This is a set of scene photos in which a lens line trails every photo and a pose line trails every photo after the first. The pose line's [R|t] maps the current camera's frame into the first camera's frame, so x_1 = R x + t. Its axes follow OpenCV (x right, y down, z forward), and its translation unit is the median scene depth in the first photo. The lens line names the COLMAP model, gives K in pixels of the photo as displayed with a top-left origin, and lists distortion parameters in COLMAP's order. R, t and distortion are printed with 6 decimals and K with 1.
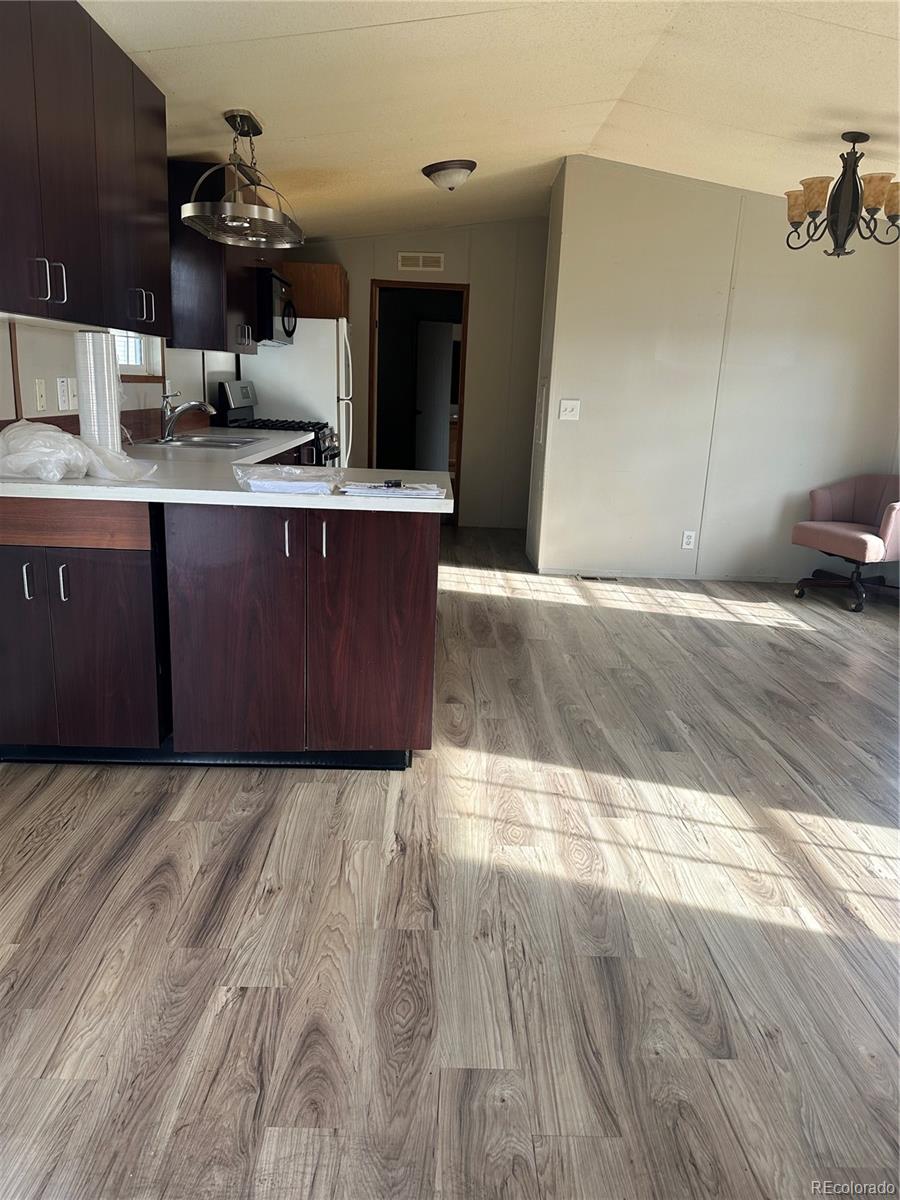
lens RADIAL K [[822.4, 0, 445.9], [0, 822.4, 588.8], [0, 0, 1]] dist [0.170942, -0.292260]
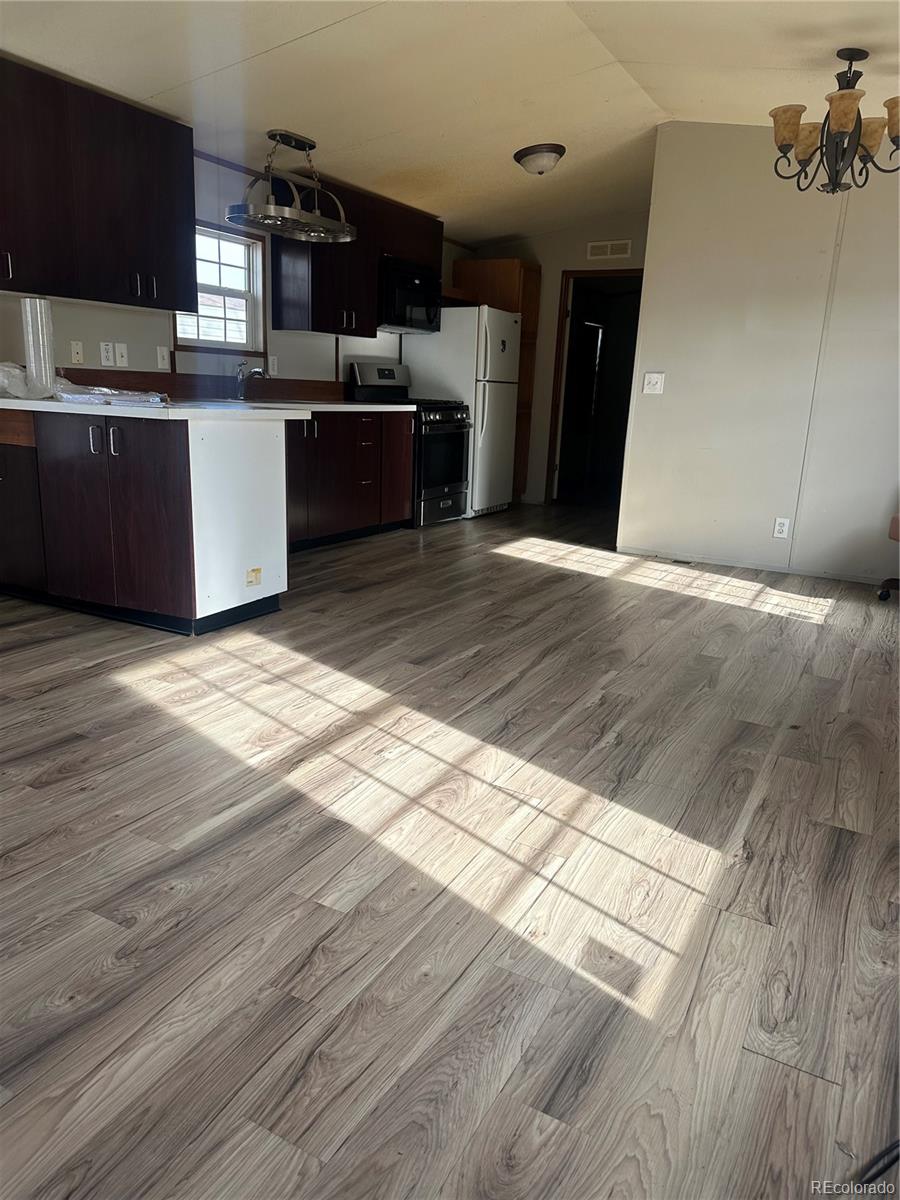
lens RADIAL K [[824.3, 0, 450.0], [0, 824.3, 600.0], [0, 0, 1]] dist [0.126830, -0.190700]
pose [[0.870381, 0.114717, -0.478828, 0.652635], [-0.119431, 0.992626, 0.020720, 0.066160], [0.477674, 0.039153, 0.877664, 0.056278]]
